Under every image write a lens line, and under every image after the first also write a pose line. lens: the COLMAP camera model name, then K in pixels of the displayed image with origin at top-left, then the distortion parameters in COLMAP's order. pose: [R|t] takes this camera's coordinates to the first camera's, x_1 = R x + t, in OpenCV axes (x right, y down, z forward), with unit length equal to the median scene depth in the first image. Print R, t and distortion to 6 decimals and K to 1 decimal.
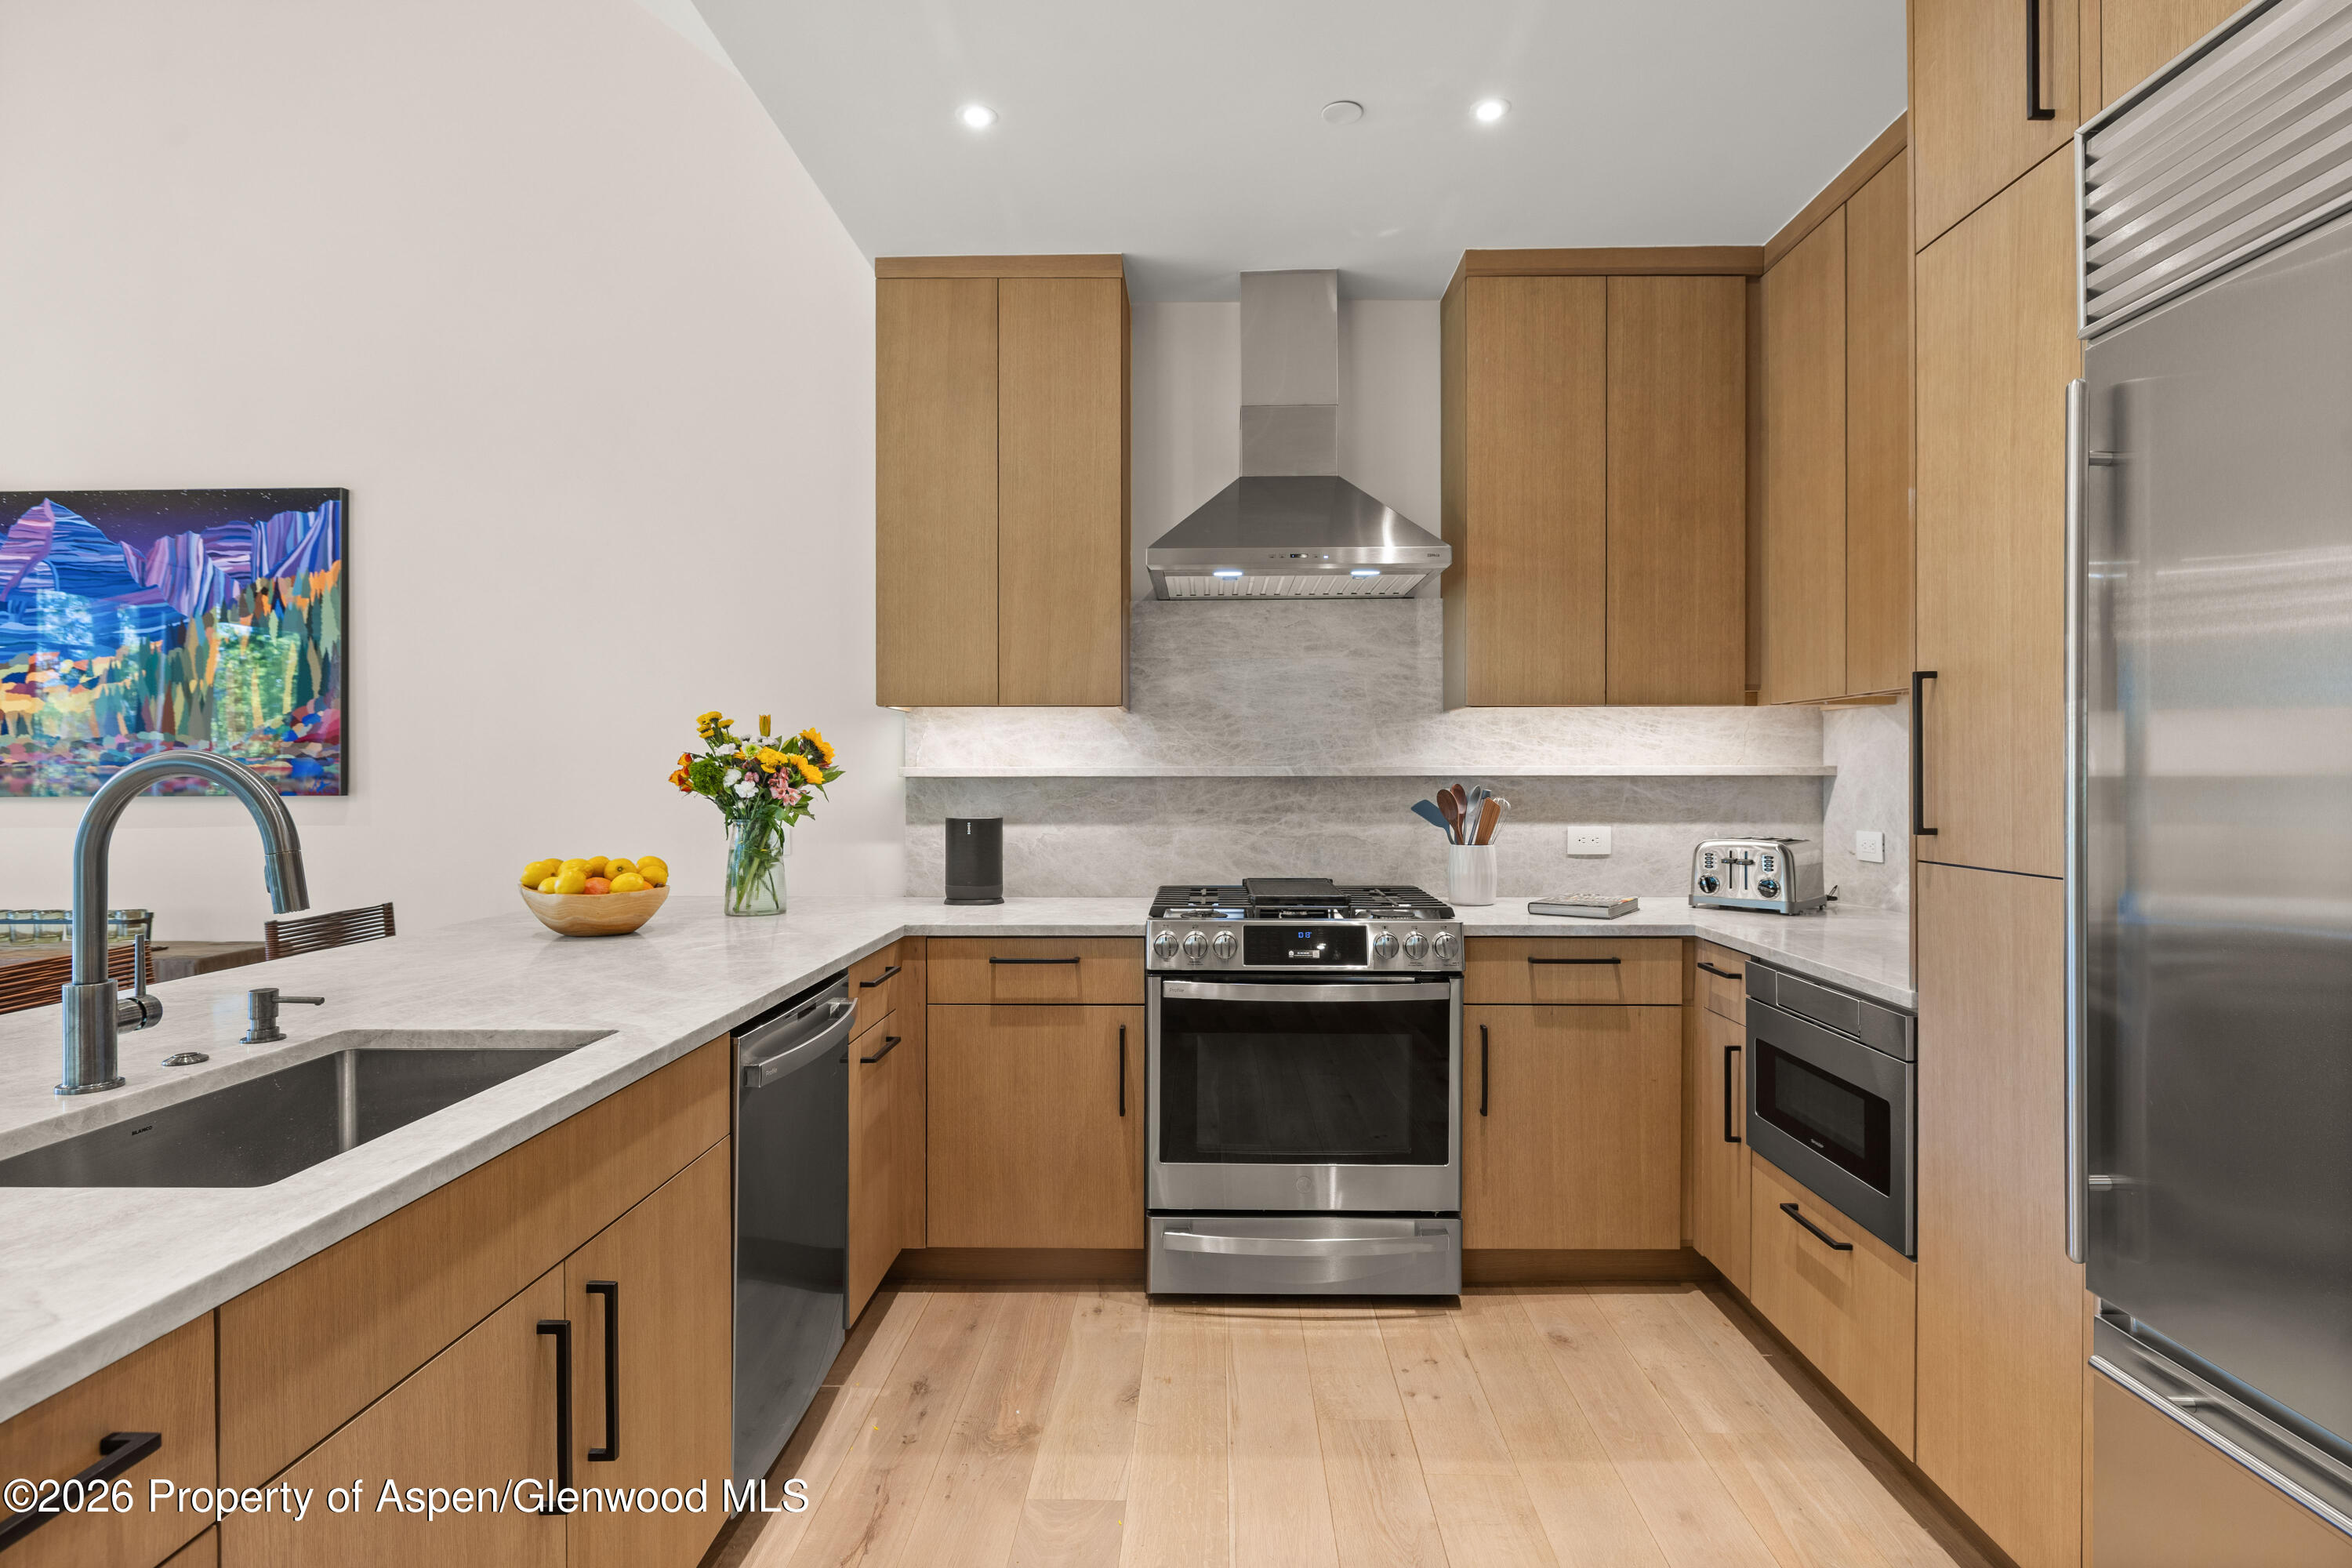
lens RADIAL K [[1199.9, 0, 1199.6], [0, 1199.9, 775.6], [0, 0, 1]] dist [-0.002756, 0.001199]
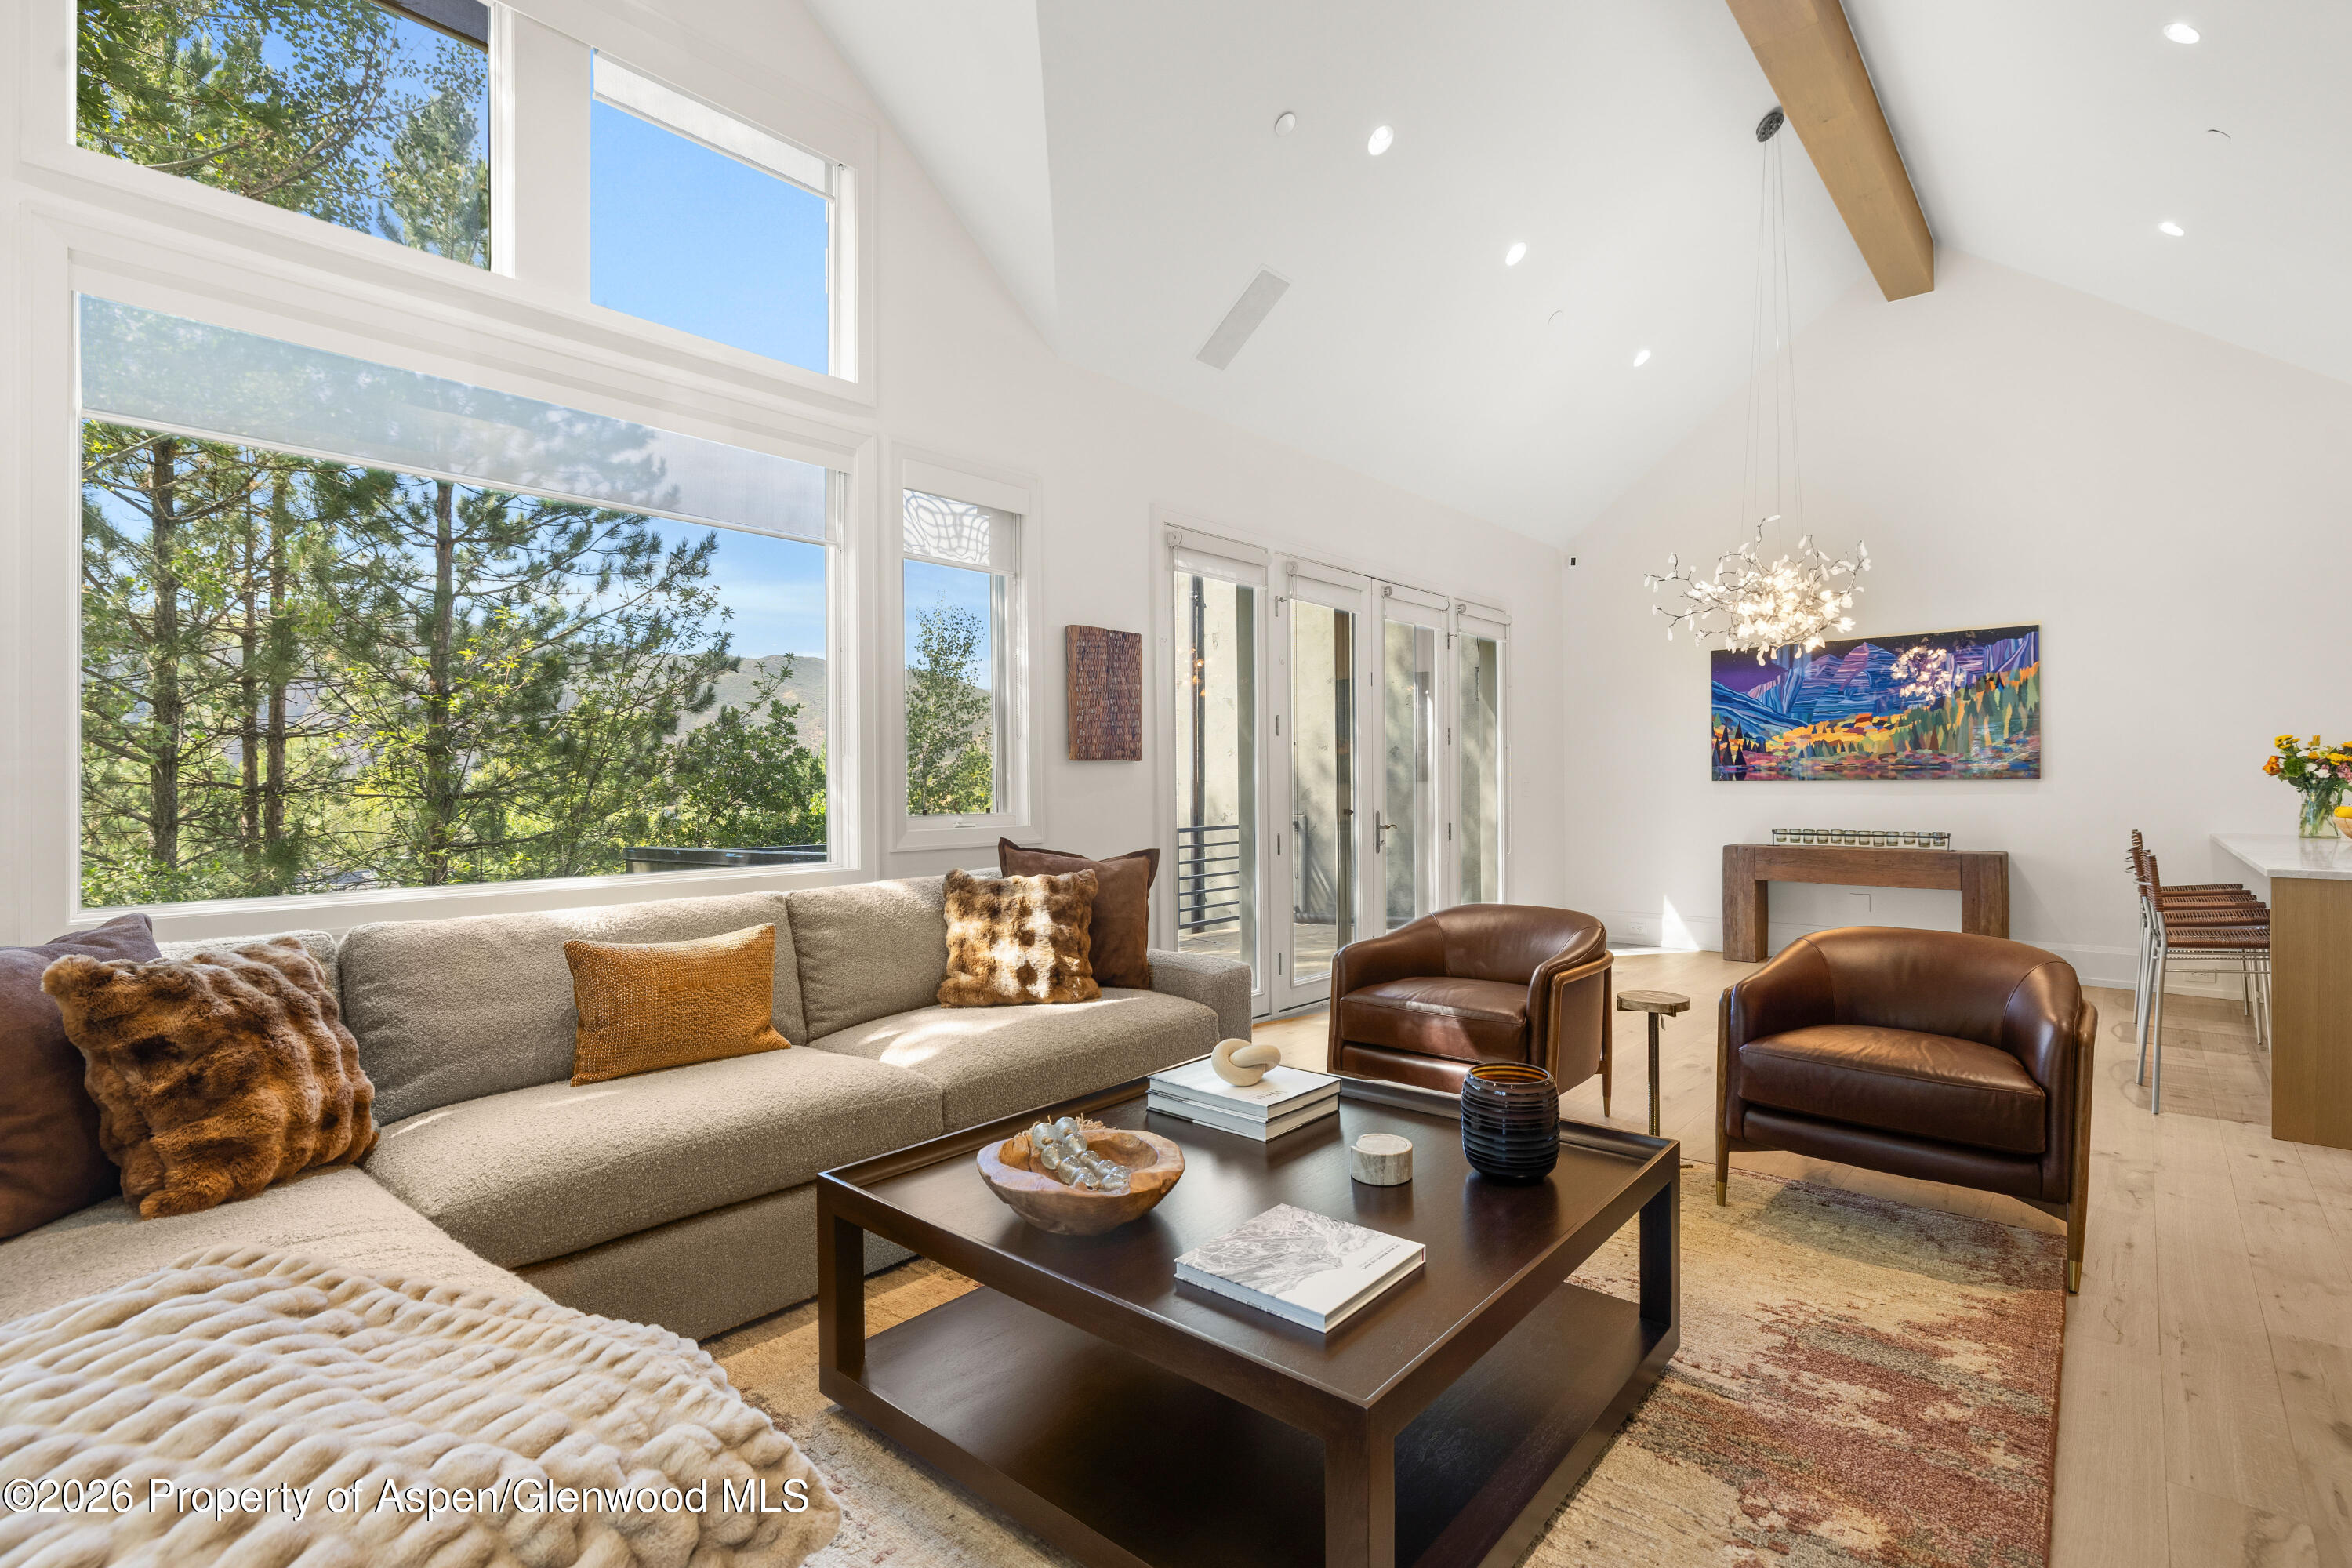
lens RADIAL K [[1102.4, 0, 1177.2], [0, 1102.4, 778.2], [0, 0, 1]] dist [-0.010314, -0.001271]
pose [[0.761216, -0.003309, -0.648490, -0.681375], [-0.000591, 0.999983, -0.005796, 0.028738], [0.648498, 0.004796, 0.761201, -1.428713]]
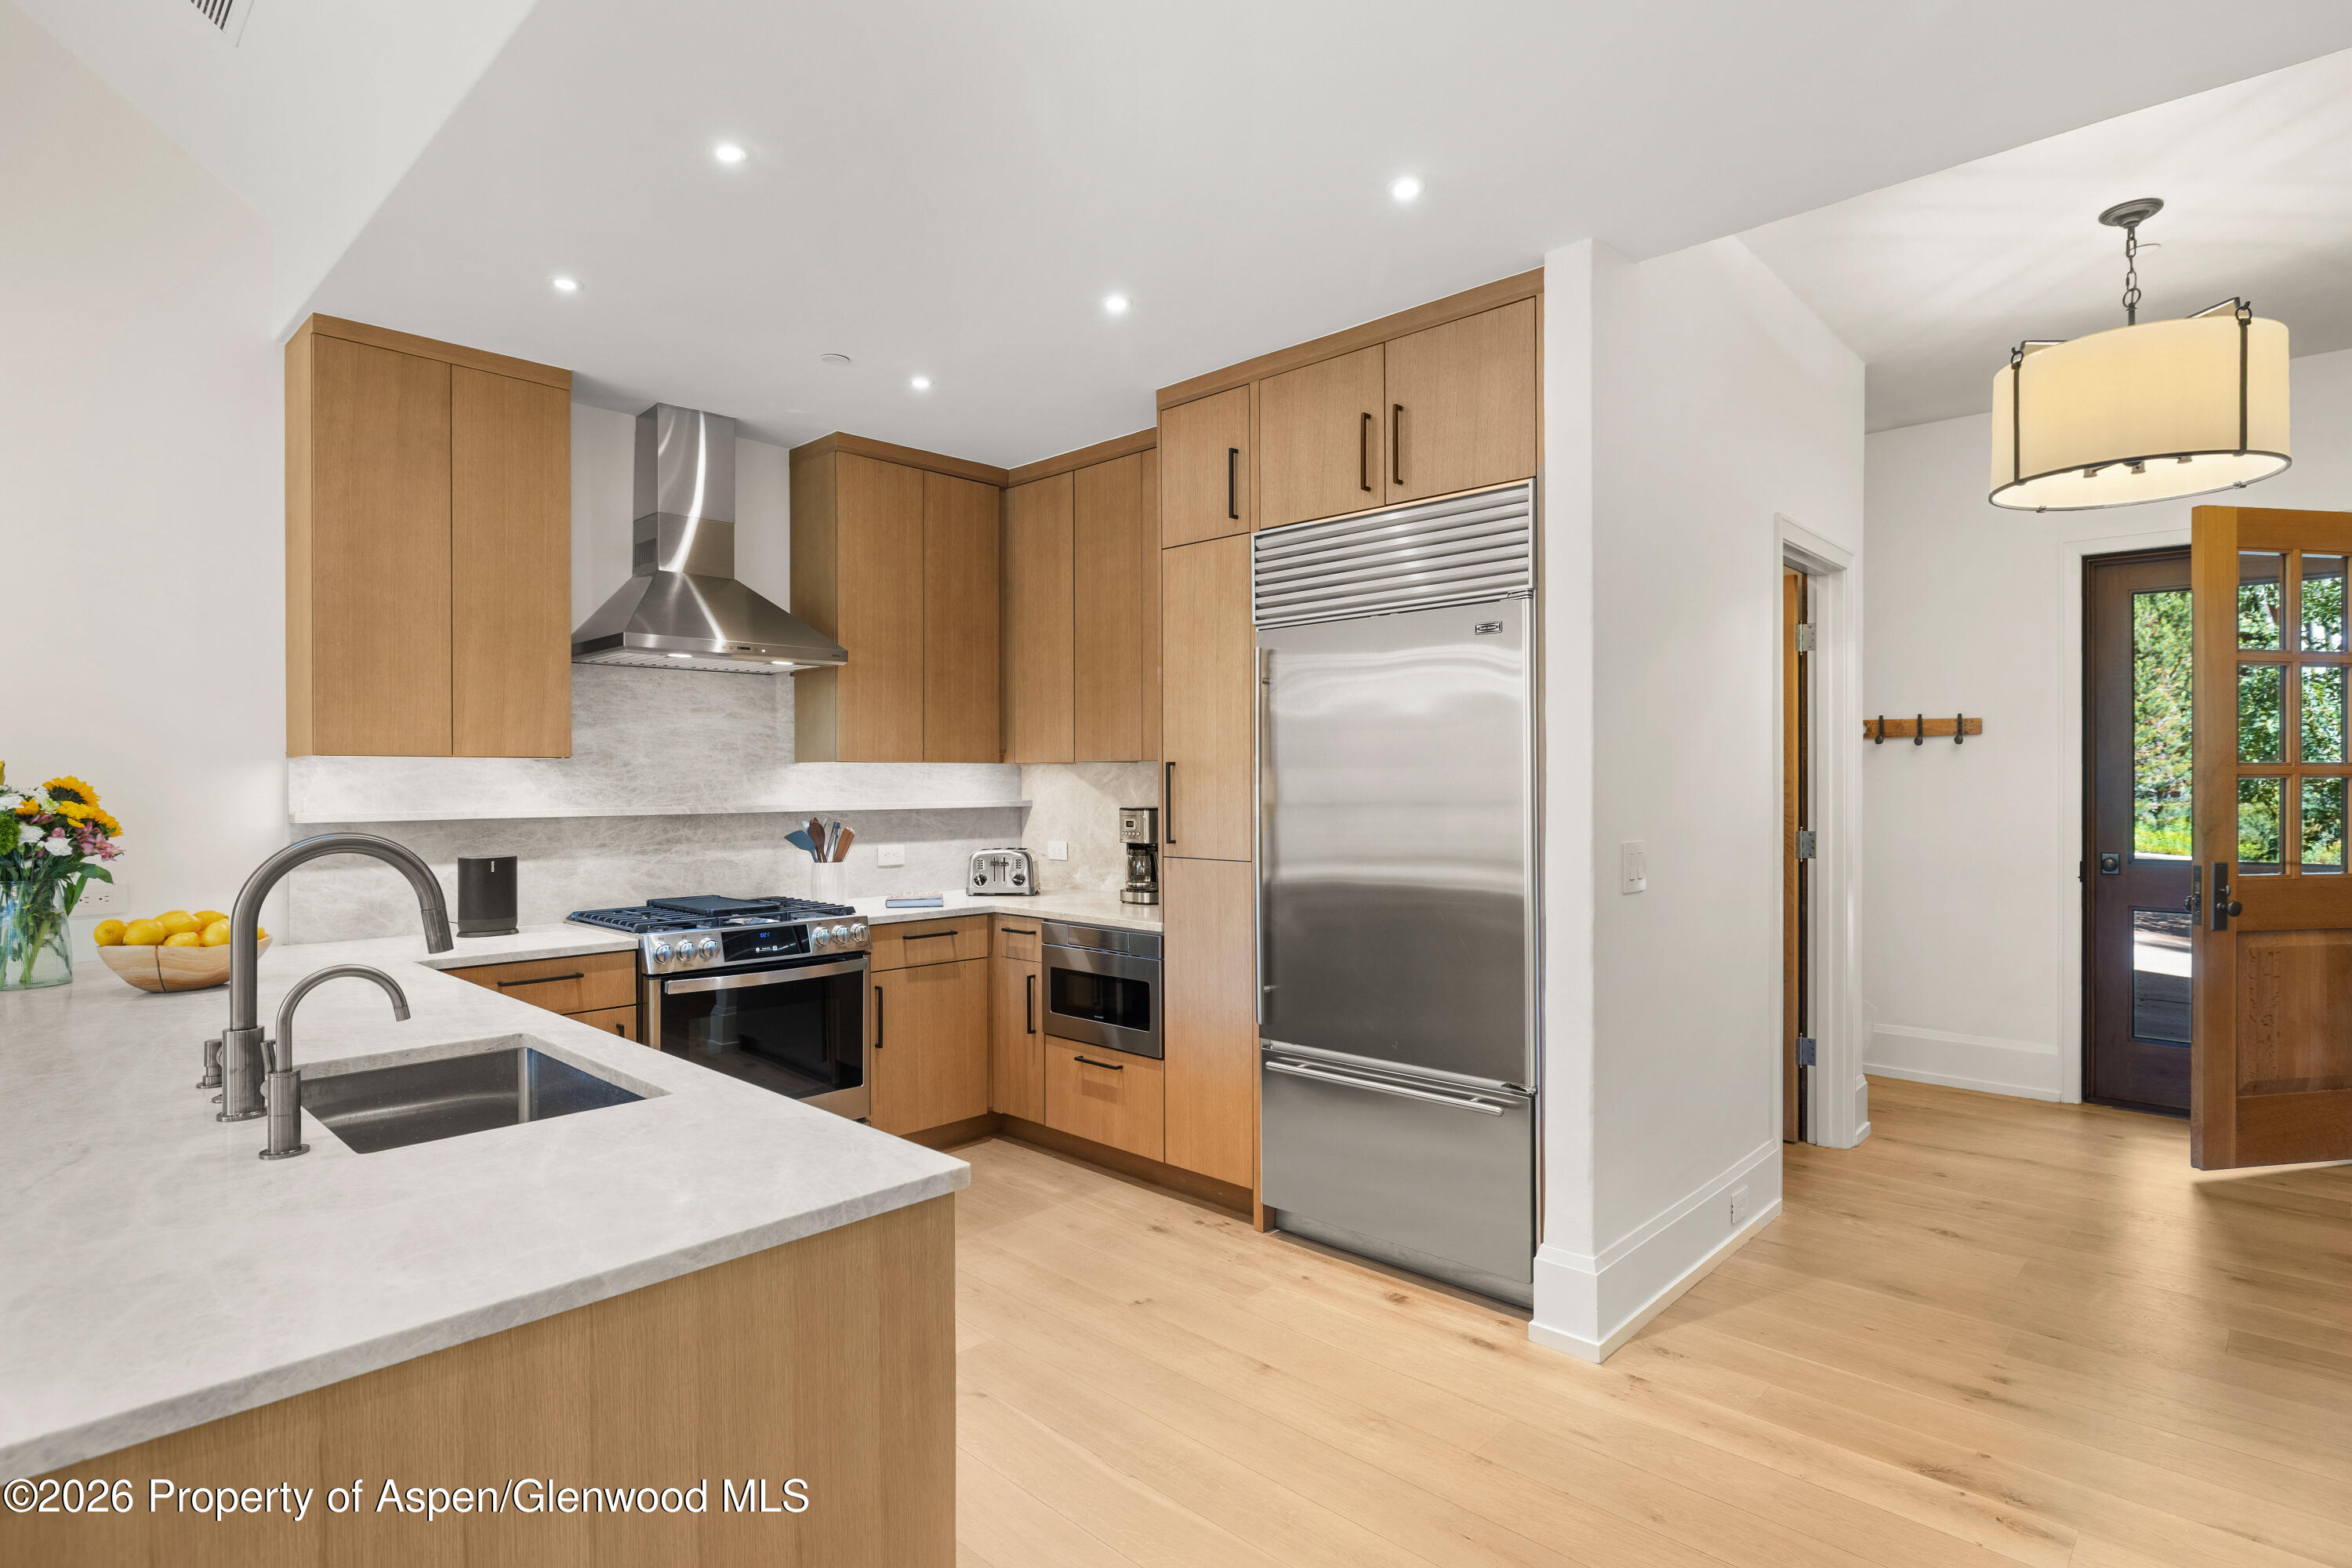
lens RADIAL K [[1199.9, 0, 1187.3], [0, 1199.9, 783.8], [0, 0, 1]] dist [-0.002756, 0.001199]
pose [[0.676277, -0.003573, 0.736639, -0.511192], [0.004158, 0.999991, 0.001034, -0.031603], [-0.736636, 0.002364, 0.676285, -0.224029]]
